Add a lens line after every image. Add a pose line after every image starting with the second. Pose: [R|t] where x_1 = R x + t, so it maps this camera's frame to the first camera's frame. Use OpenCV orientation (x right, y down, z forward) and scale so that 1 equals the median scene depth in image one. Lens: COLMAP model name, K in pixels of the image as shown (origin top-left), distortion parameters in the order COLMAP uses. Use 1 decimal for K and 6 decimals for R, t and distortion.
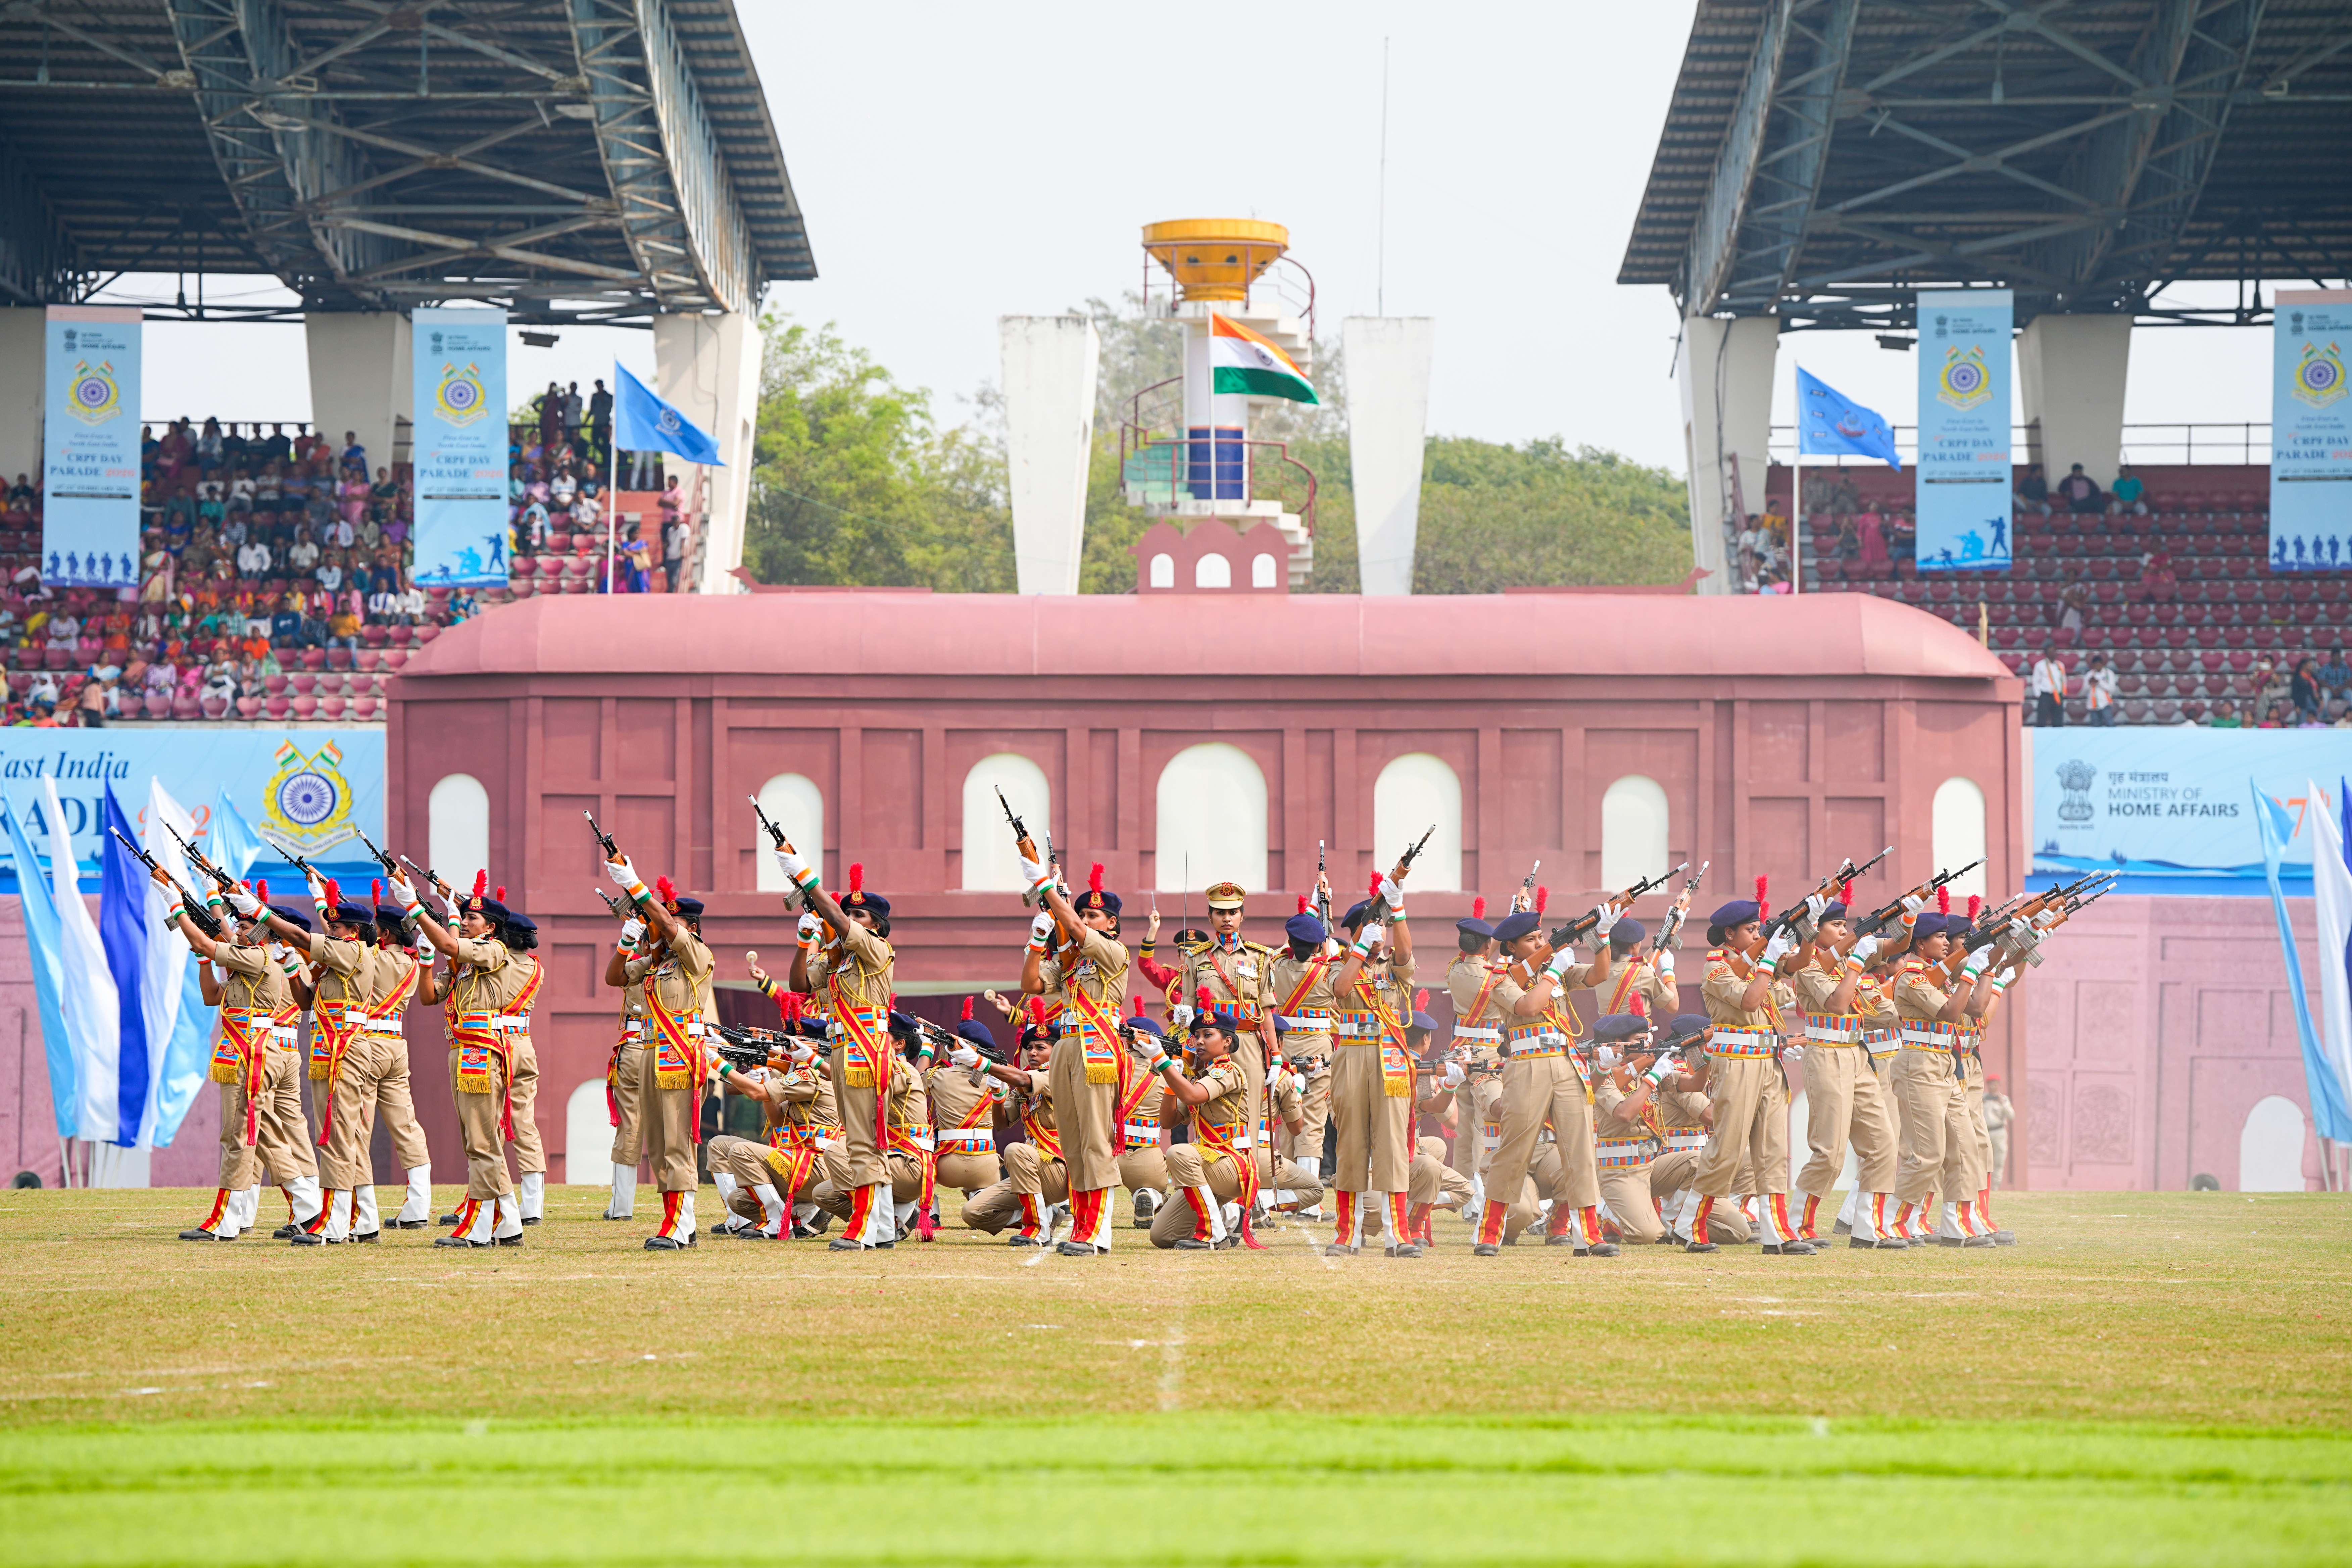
lens RADIAL K [[10755.3, 0, 1423.3], [0, 10755.3, 784.3], [0, 0, 1]] dist [1.353676, -3.099487]
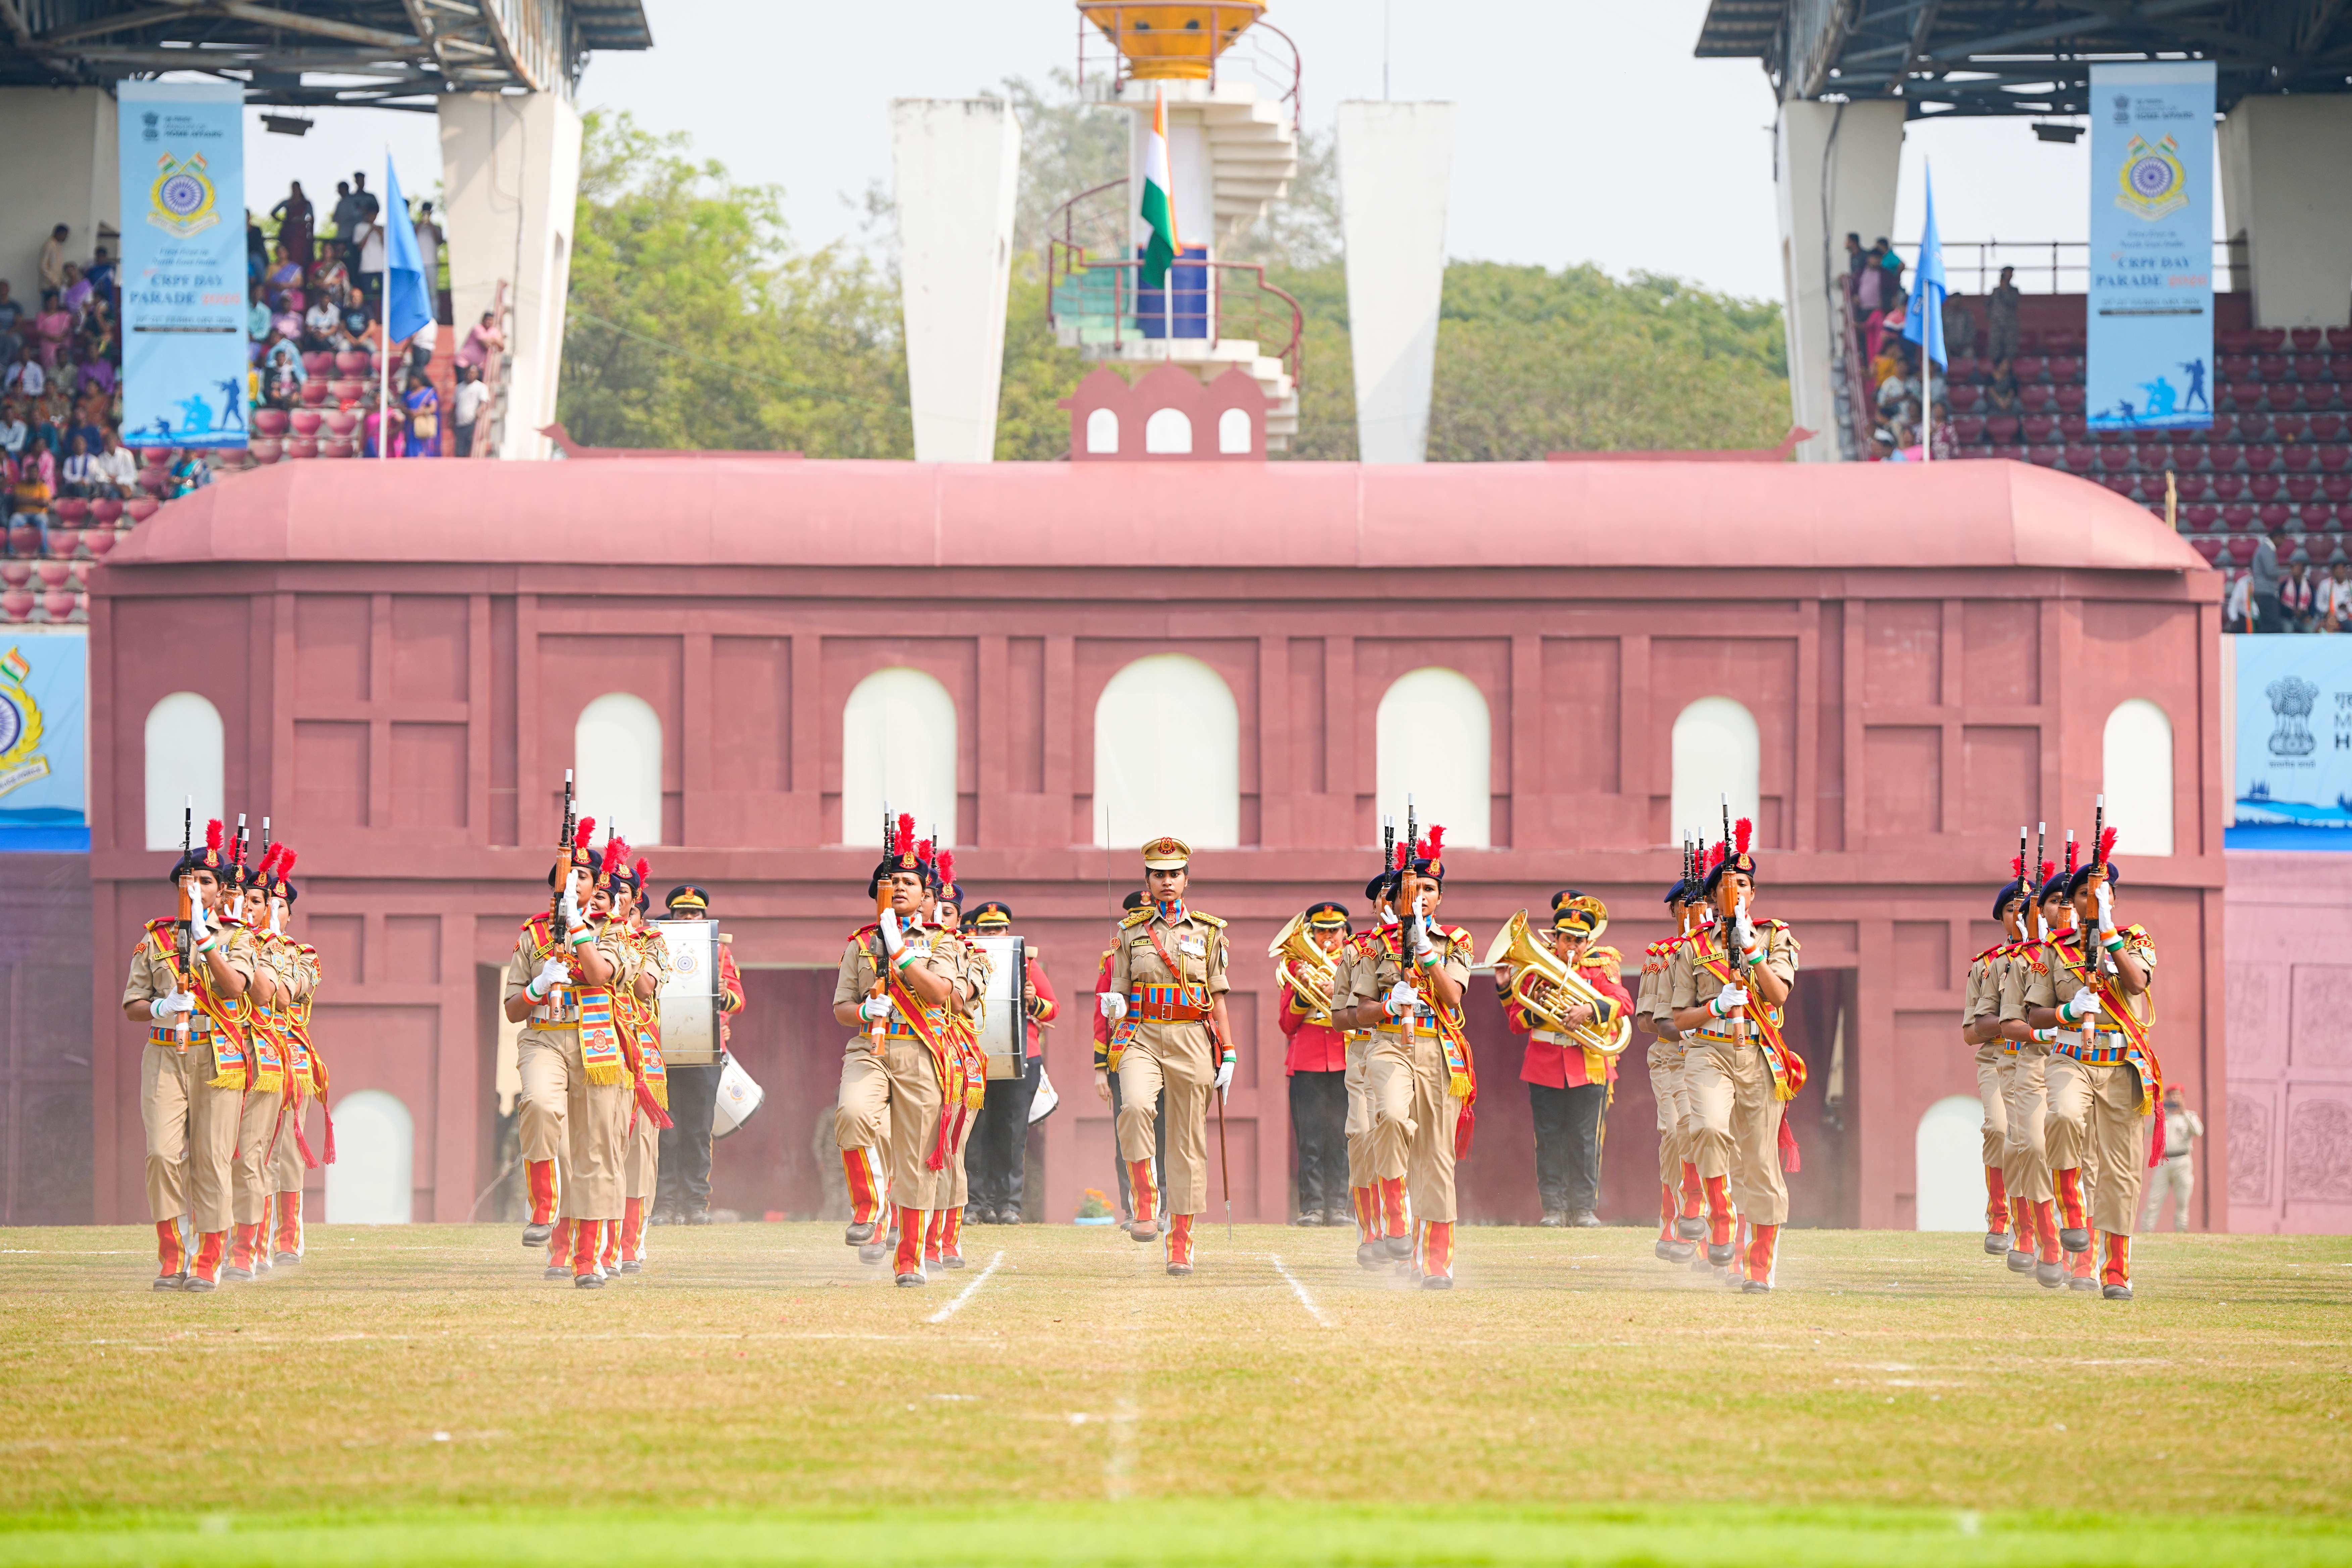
lens RADIAL K [[10755.3, 0, 1423.3], [0, 10755.3, 784.3], [0, 0, 1]] dist [1.353676, -3.099487]
pose [[0.999937, 0.001165, 0.011203, -0.009898], [-0.001203, 0.999993, 0.003447, 0.002769], [-0.011199, -0.003460, 0.999931, 0.227492]]
